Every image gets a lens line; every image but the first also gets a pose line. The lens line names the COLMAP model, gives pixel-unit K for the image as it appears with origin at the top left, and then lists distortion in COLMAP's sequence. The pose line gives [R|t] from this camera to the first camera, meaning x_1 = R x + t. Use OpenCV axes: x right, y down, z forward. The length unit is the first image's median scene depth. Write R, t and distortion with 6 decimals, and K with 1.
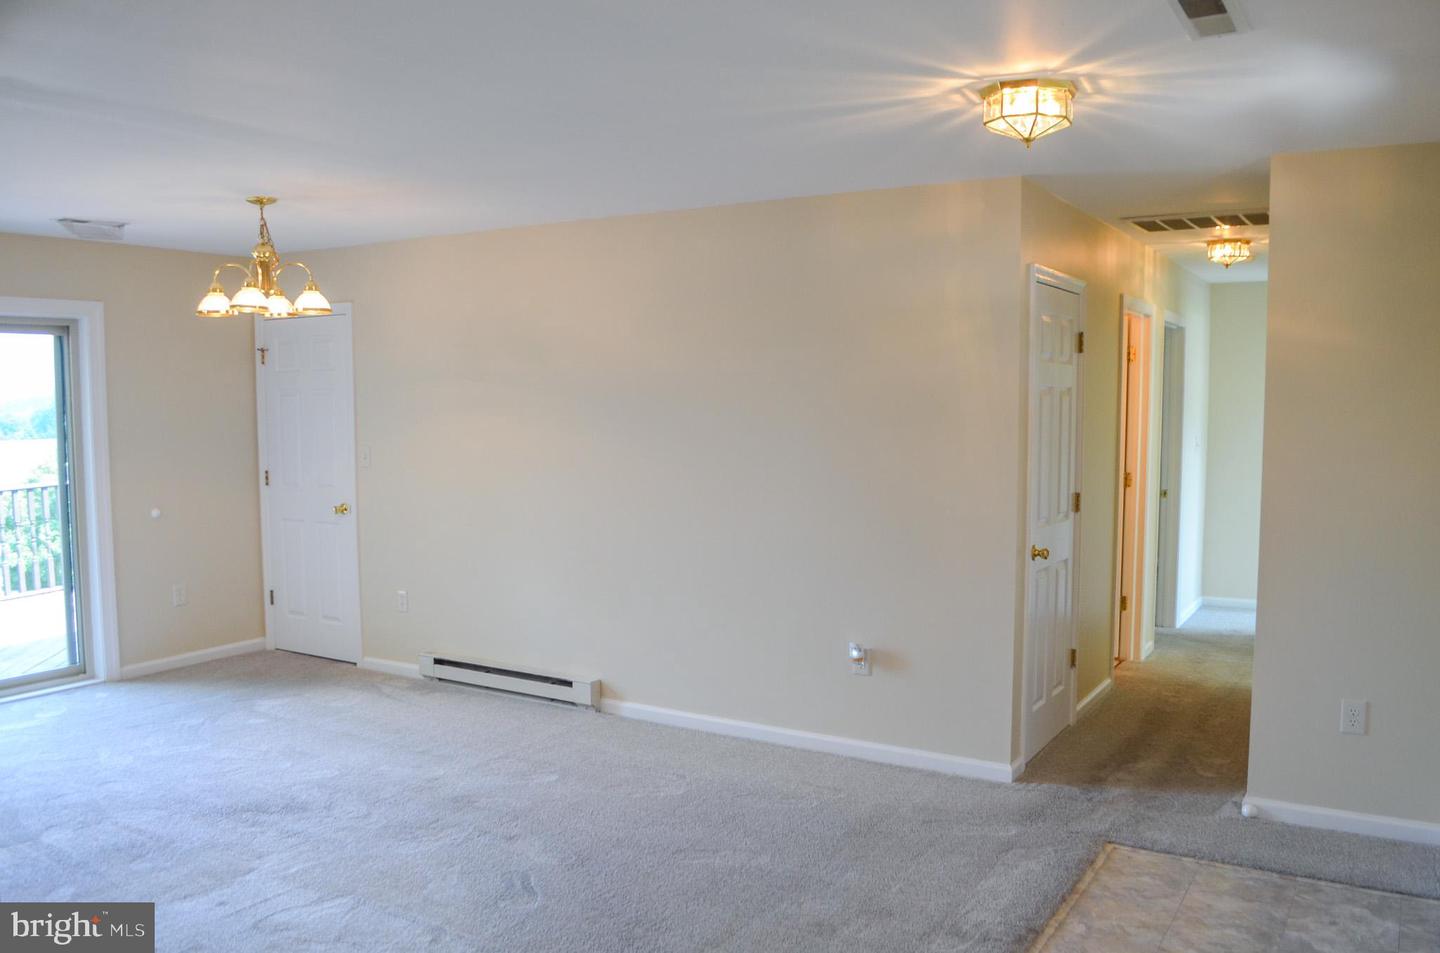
lens RADIAL K [[1136.0, 0, 720.0], [0, 1136.0, 476.5], [0, 0, 1]] dist [-0.069840, 0.004916]
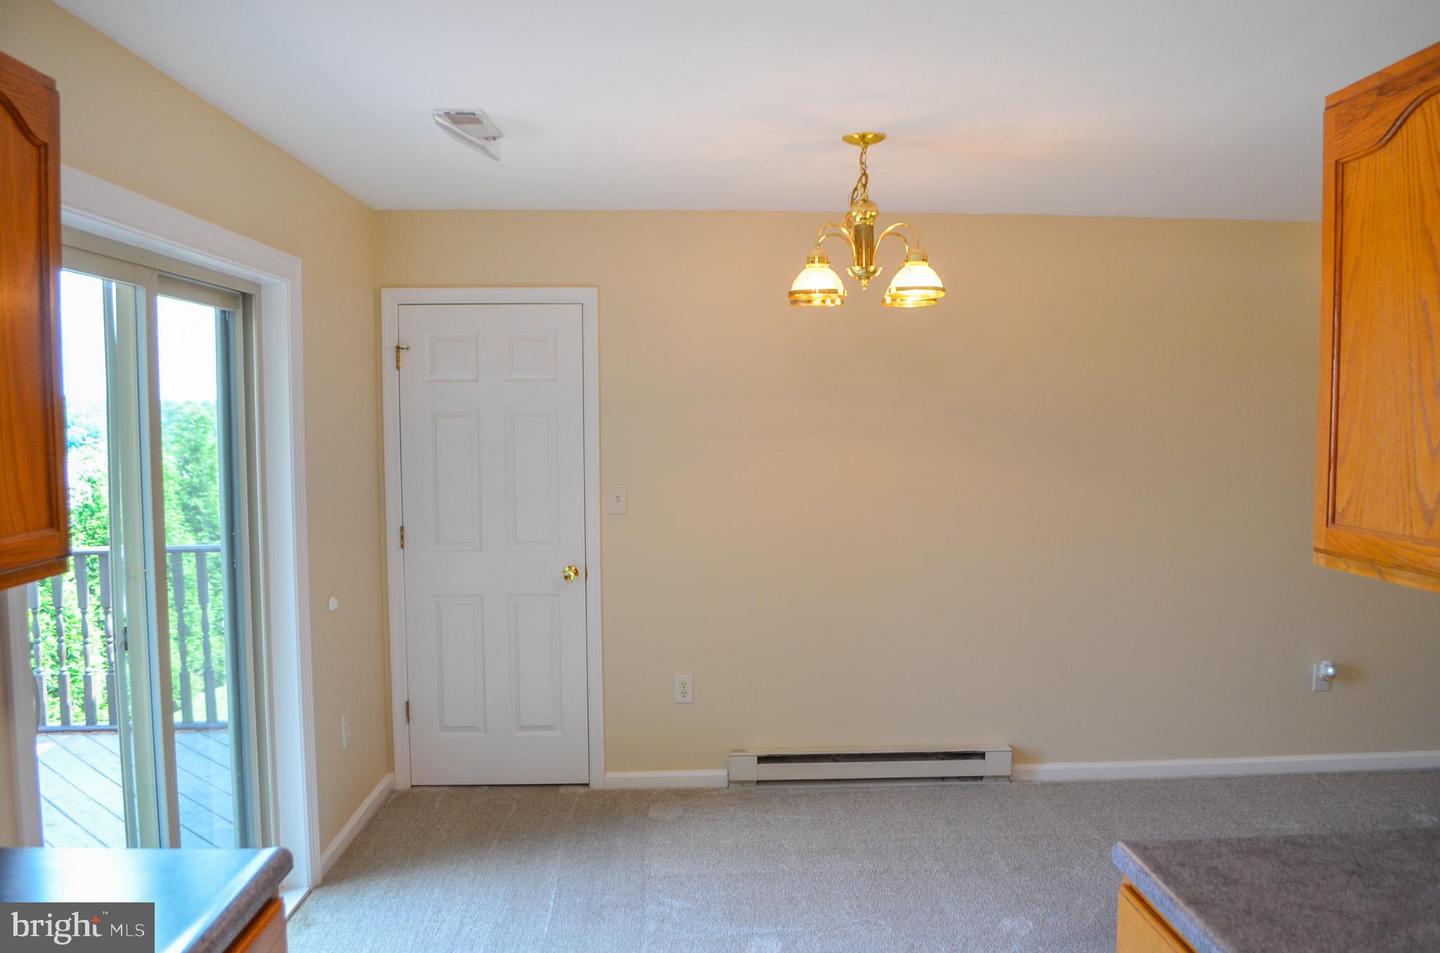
lens RADIAL K [[1092.6, 0, 720.0], [0, 1092.6, 476.5], [0, 0, 1]] dist [-0.048259, 0.002227]
pose [[0.831324, -0.029033, 0.555029, -0.849729], [0.038928, 0.999224, -0.006038, -0.033708], [-0.554423, 0.026626, 0.831809, 0.482439]]
